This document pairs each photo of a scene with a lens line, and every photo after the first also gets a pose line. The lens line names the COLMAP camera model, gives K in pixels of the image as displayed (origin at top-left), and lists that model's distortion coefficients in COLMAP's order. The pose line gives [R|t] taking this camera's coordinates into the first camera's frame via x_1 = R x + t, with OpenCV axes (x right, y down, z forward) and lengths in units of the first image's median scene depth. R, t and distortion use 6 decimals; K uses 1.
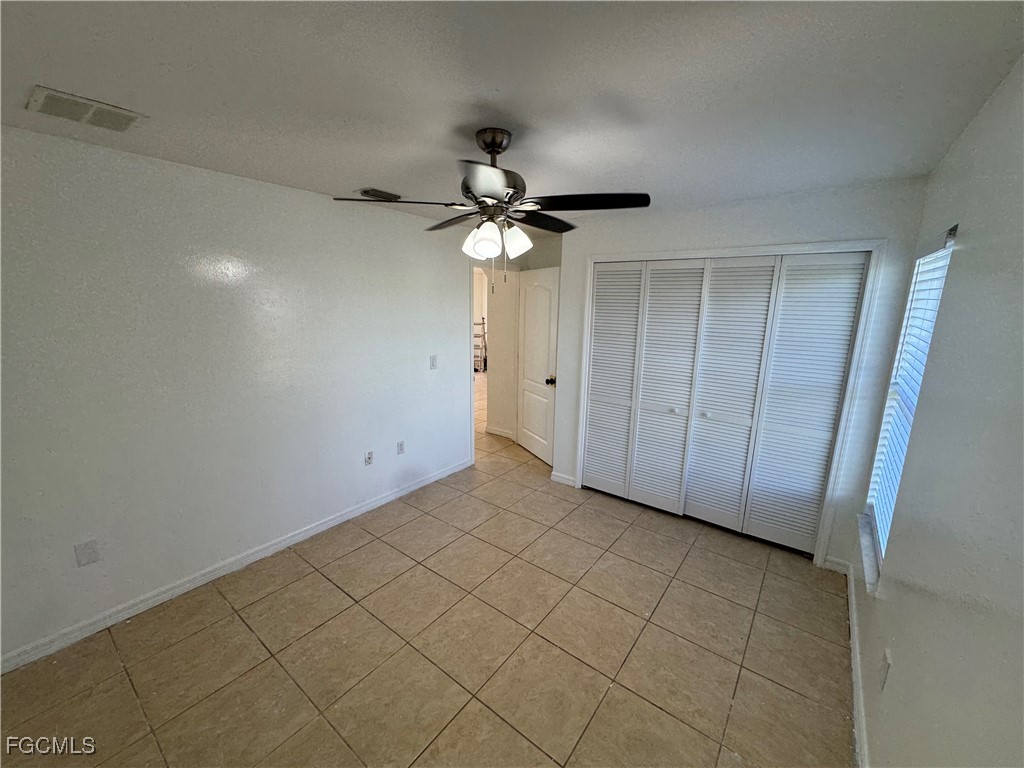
lens RADIAL K [[409.9, 0, 509.3], [0, 409.9, 384.8], [0, 0, 1]] dist [0.000079, 0.000029]
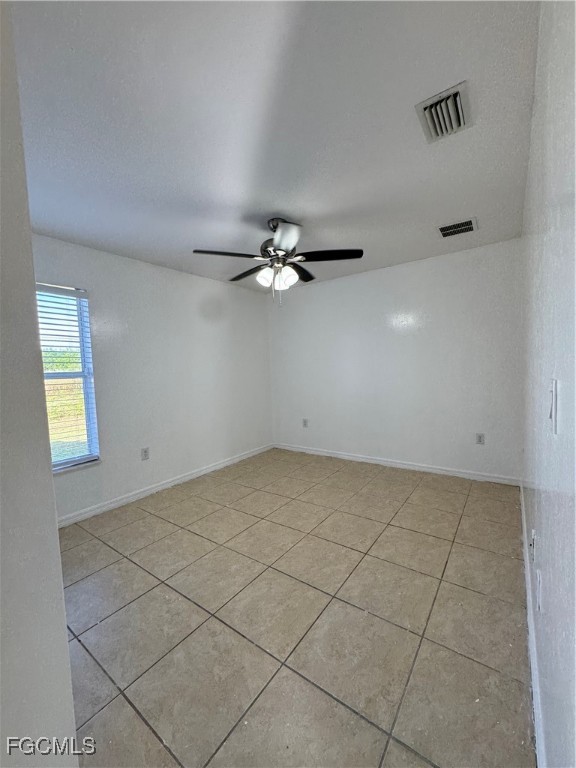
lens RADIAL K [[307.5, 0, 289.4], [0, 307.5, 385.4], [0, 0, 1]] dist [0.000079, 0.000029]
pose [[-0.999222, 0.028647, -0.027111, -0.025856], [0.020624, 0.965398, 0.259963, -0.180431], [0.033620, 0.259202, -0.965238, 1.778941]]
